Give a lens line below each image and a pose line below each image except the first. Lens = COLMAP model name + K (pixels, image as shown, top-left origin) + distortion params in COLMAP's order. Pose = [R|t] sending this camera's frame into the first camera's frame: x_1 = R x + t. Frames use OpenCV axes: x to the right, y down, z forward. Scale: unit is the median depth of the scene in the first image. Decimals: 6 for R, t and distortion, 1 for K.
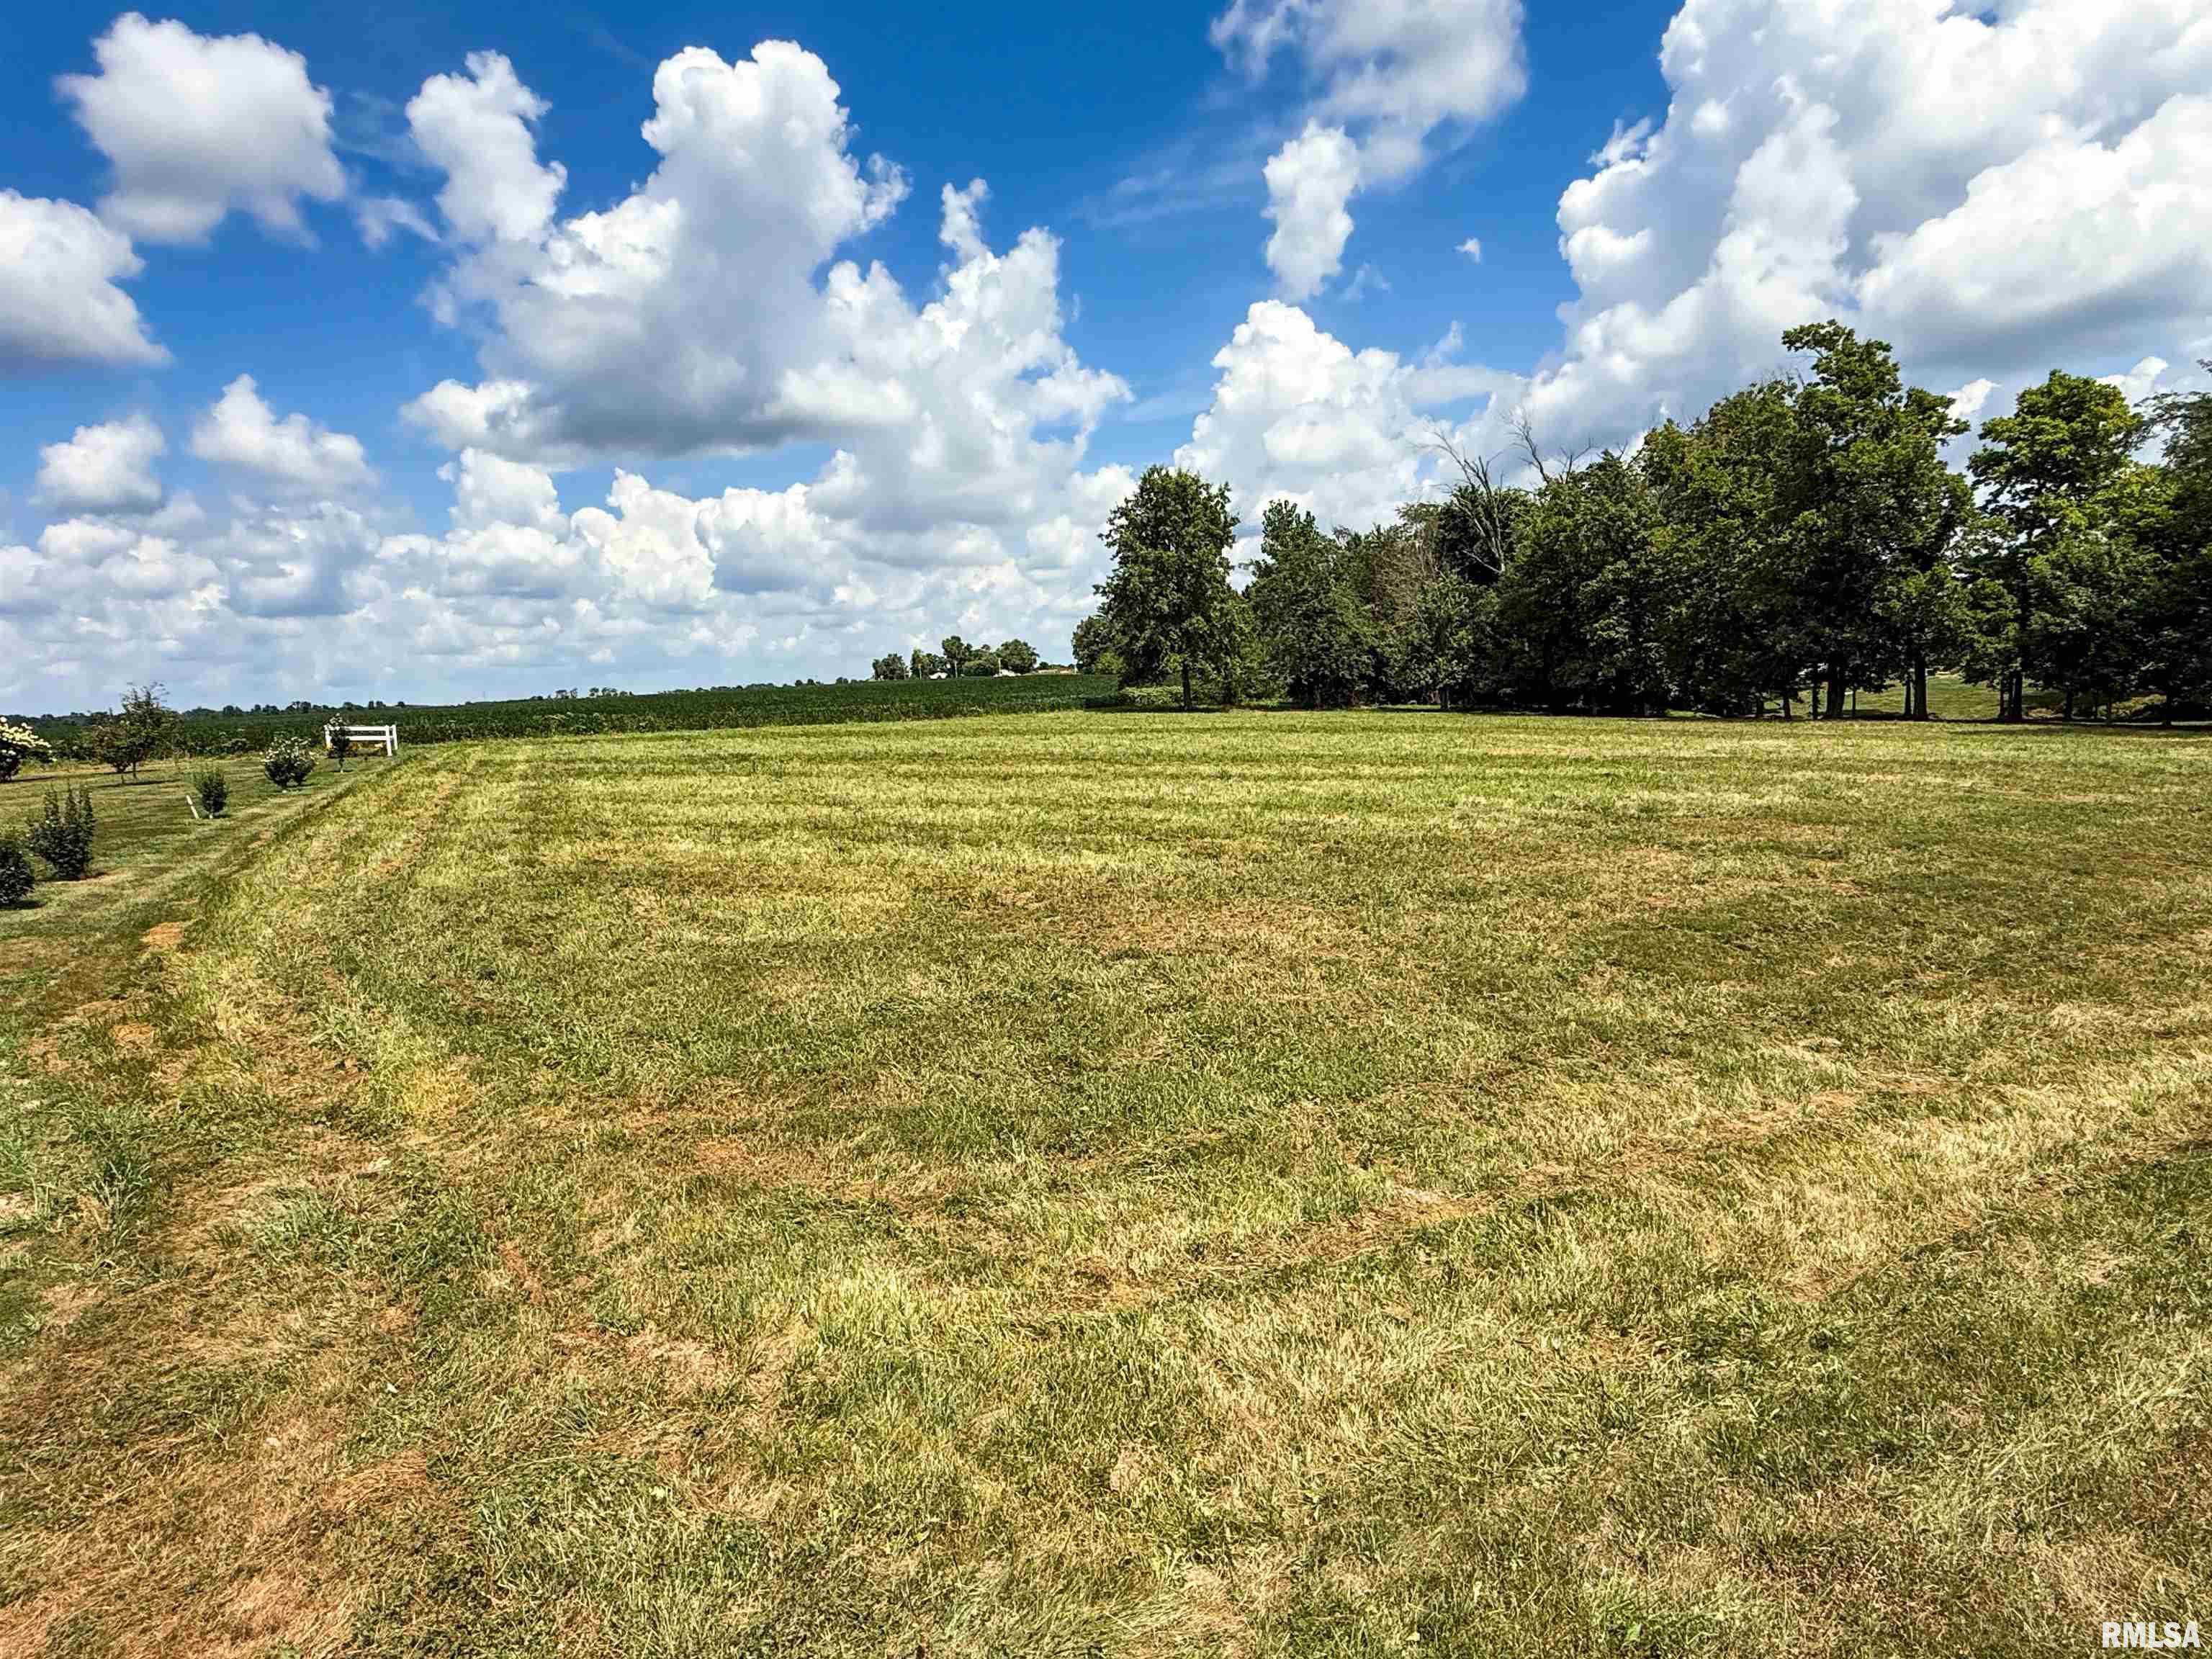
lens RADIAL K [[1249.5, 0, 1106.0], [0, 1249.5, 829.5], [0, 0, 1]] dist [-0.009156, -0.001594]
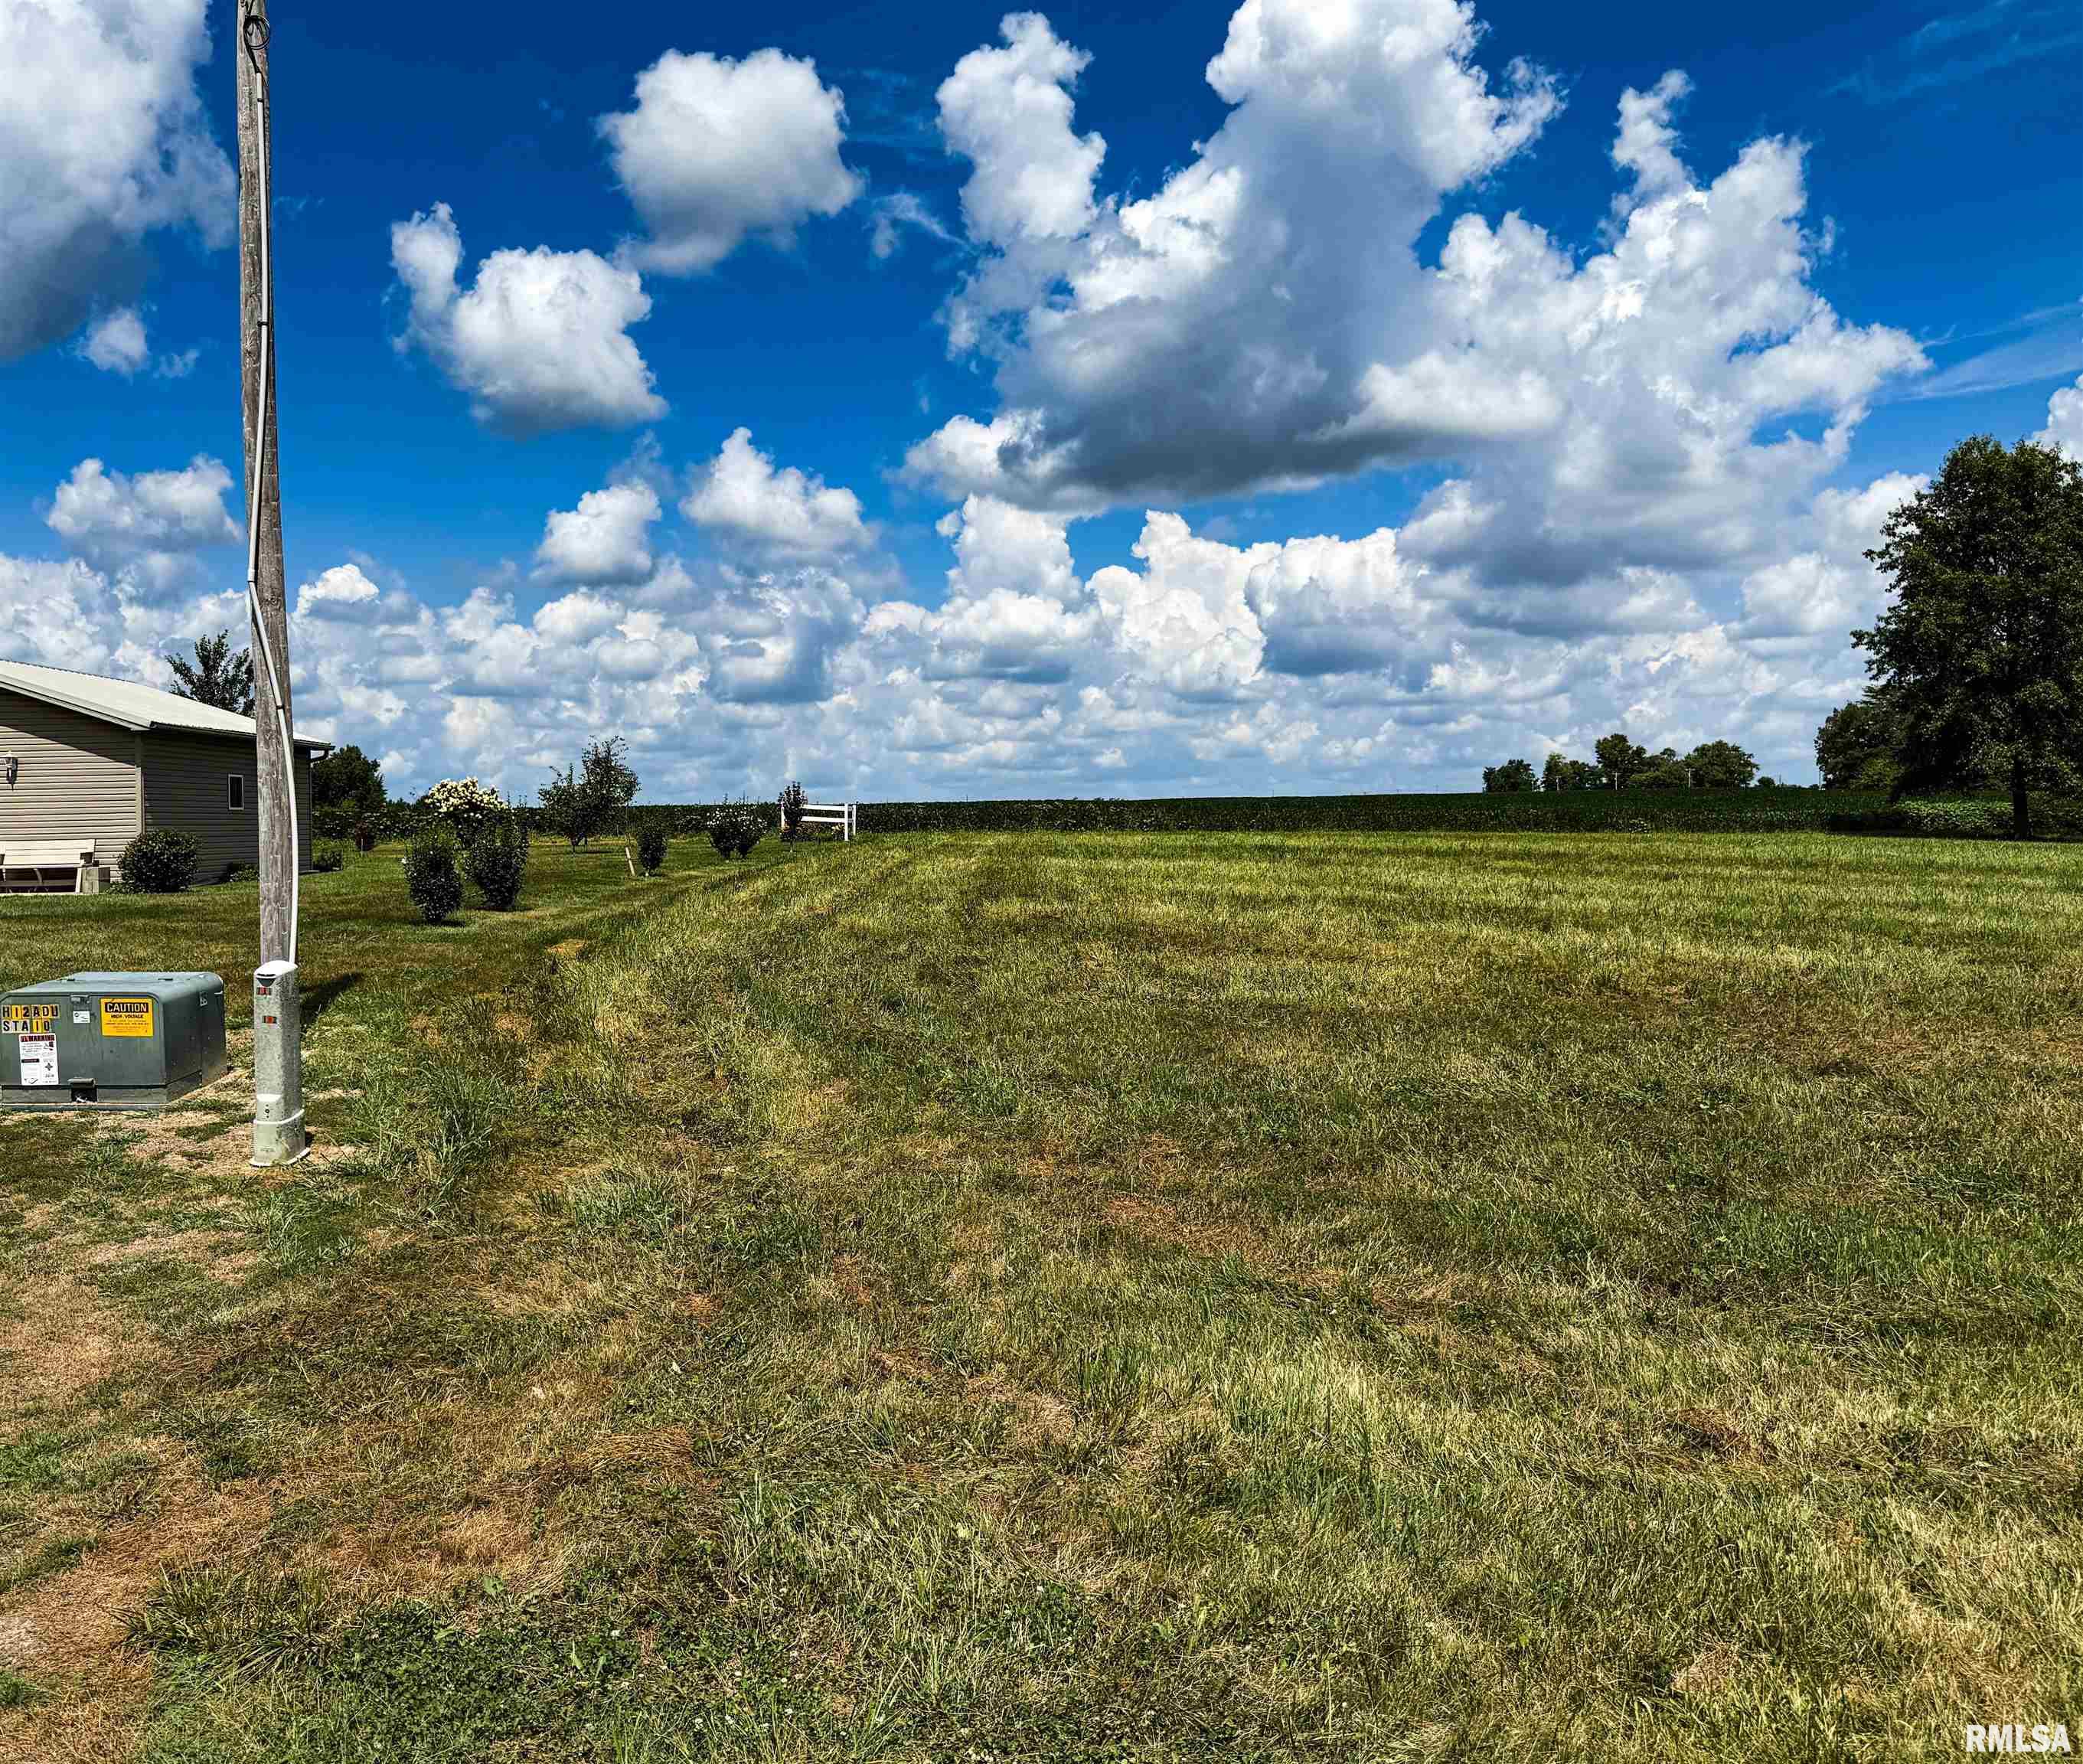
lens RADIAL K [[1790.8, 0, 959.2], [0, 1790.8, 848.9], [0, 0, 1]] dist [0.125502, -0.247909]
pose [[0.882445, 0.006188, -0.470375, 0.045433], [-0.080442, 0.987170, -0.137926, 0.125694], [0.463486, 0.159550, 0.871622, 0.027984]]
